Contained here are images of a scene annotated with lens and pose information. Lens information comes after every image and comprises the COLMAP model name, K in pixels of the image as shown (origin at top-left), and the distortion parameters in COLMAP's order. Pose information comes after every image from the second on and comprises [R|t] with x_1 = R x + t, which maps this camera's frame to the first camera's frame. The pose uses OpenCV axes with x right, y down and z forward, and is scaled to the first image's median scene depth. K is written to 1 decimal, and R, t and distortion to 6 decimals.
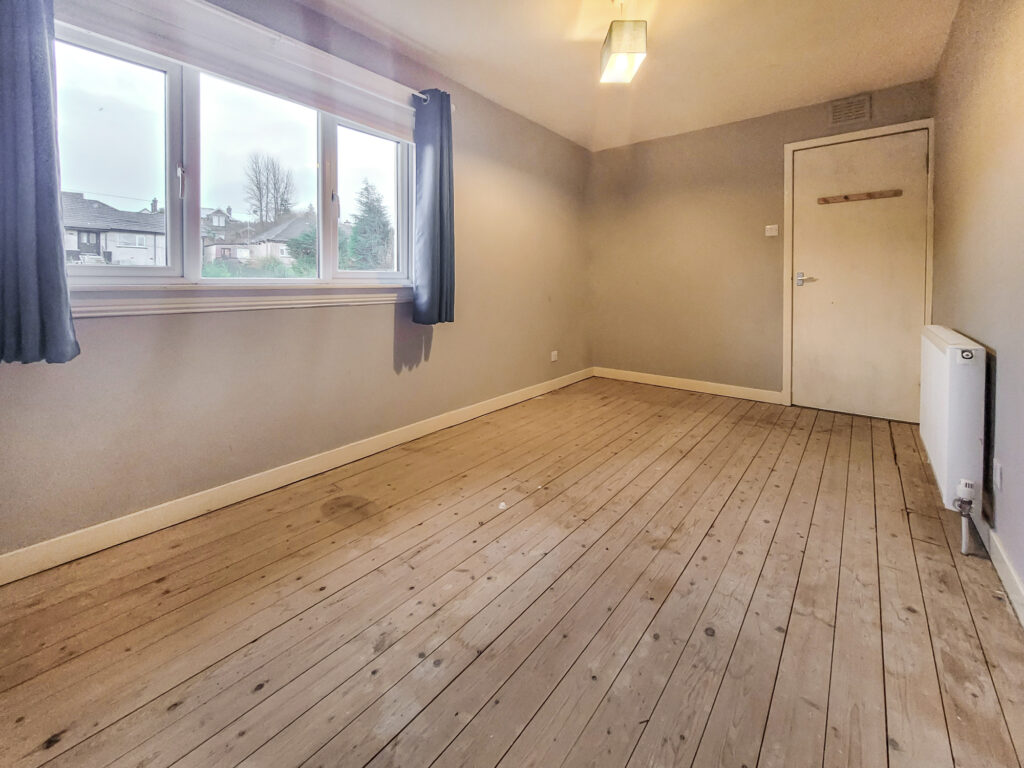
lens RADIAL K [[413.2, 0, 514.6], [0, 413.2, 378.4], [0, 0, 1]] dist [-0.000298, -0.000061]
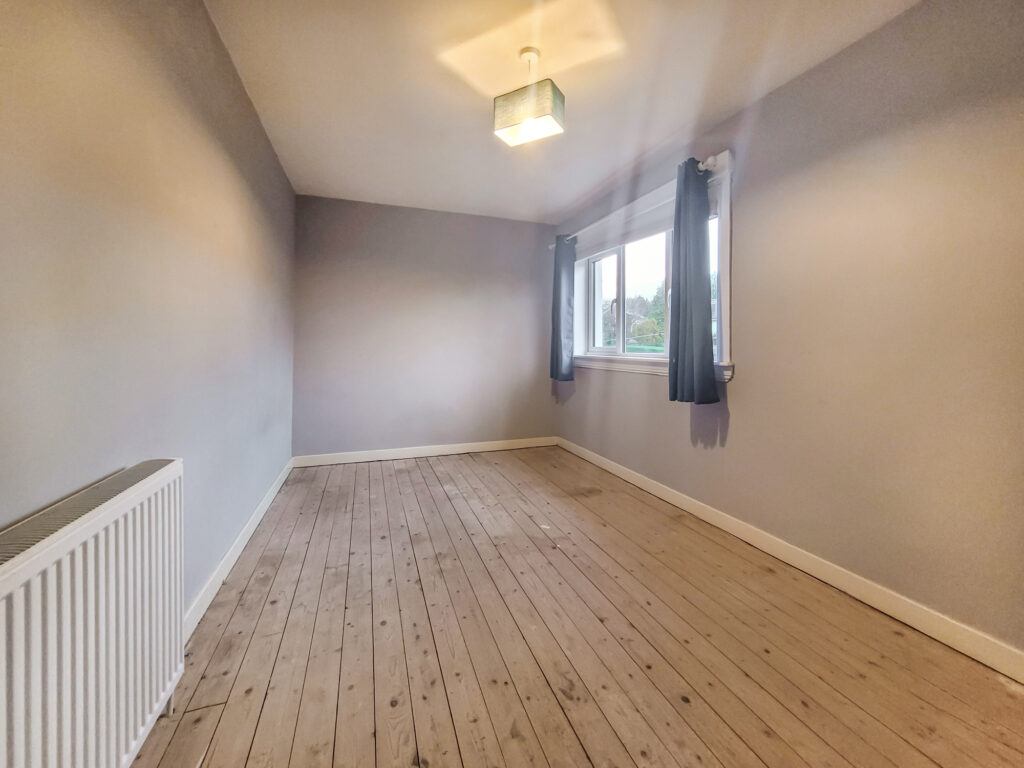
lens RADIAL K [[413.2, 0, 514.6], [0, 413.2, 378.4], [0, 0, 1]] dist [-0.000298, -0.000061]
pose [[-0.512780, 0.066414, -0.855947, 1.373919], [-0.199406, 0.960524, 0.193988, -0.472248], [0.835041, 0.270154, -0.479294, 1.742361]]
